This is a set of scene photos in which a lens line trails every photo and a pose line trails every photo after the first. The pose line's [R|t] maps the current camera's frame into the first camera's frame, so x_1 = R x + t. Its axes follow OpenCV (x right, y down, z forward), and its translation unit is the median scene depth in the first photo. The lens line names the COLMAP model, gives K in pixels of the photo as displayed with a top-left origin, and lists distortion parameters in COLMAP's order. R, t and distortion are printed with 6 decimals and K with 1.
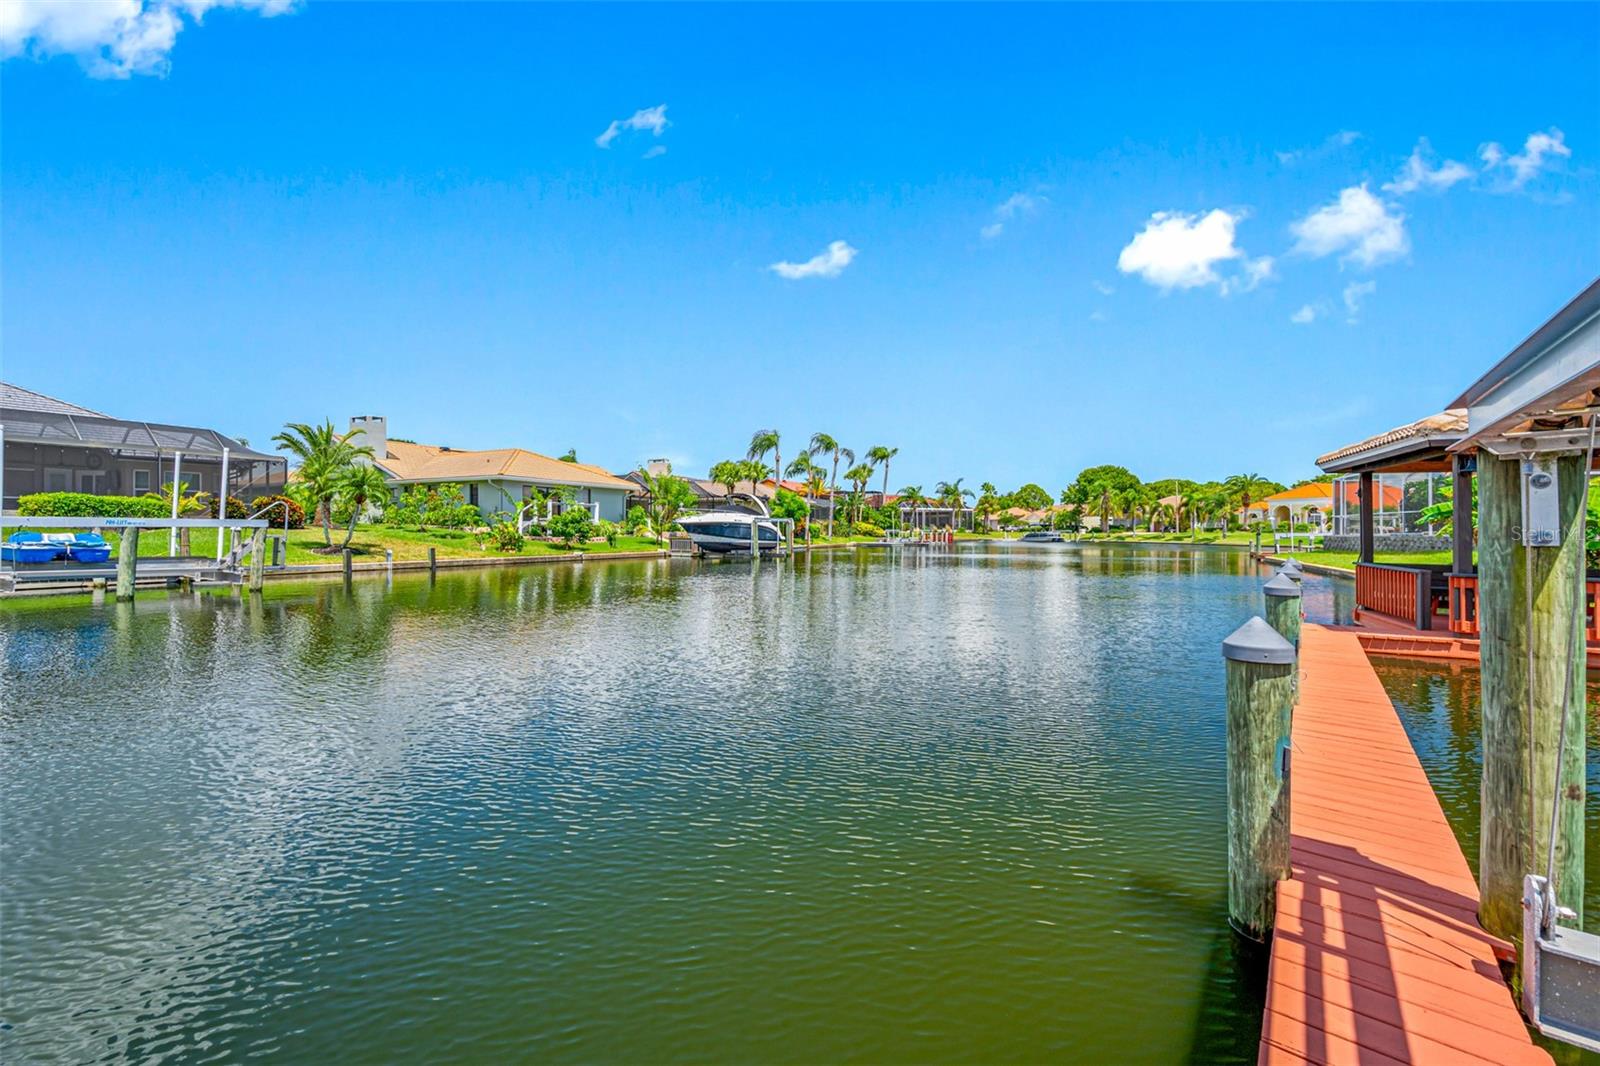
lens RADIAL K [[637.8, 0, 792.2], [0, 637.8, 540.0], [0, 0, 1]] dist [-0.000674, -0.000124]
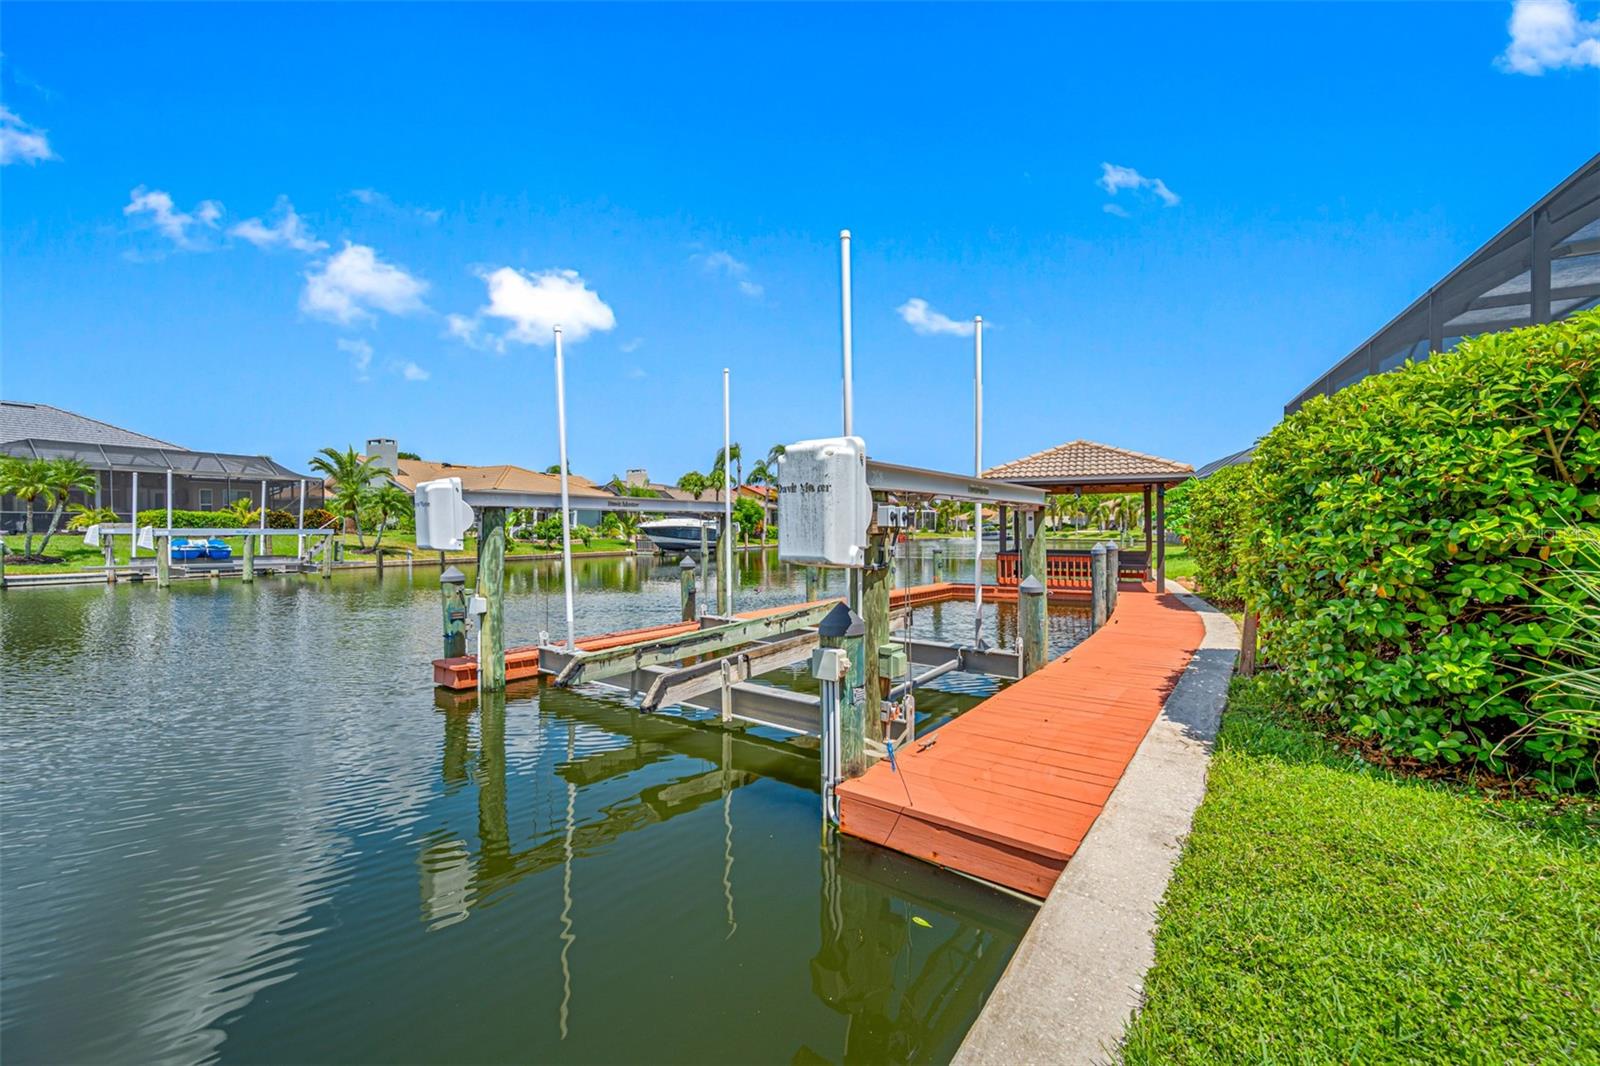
lens RADIAL K [[645.2, 0, 799.7], [0, 645.2, 516.8], [0, 0, 1]] dist [0.002375, 0.000236]
pose [[0.999794, -0.009499, 0.017933, 0.103270], [0.010174, 0.999227, -0.037966, 0.003545], [-0.017558, 0.038140, 0.999118, -0.242406]]
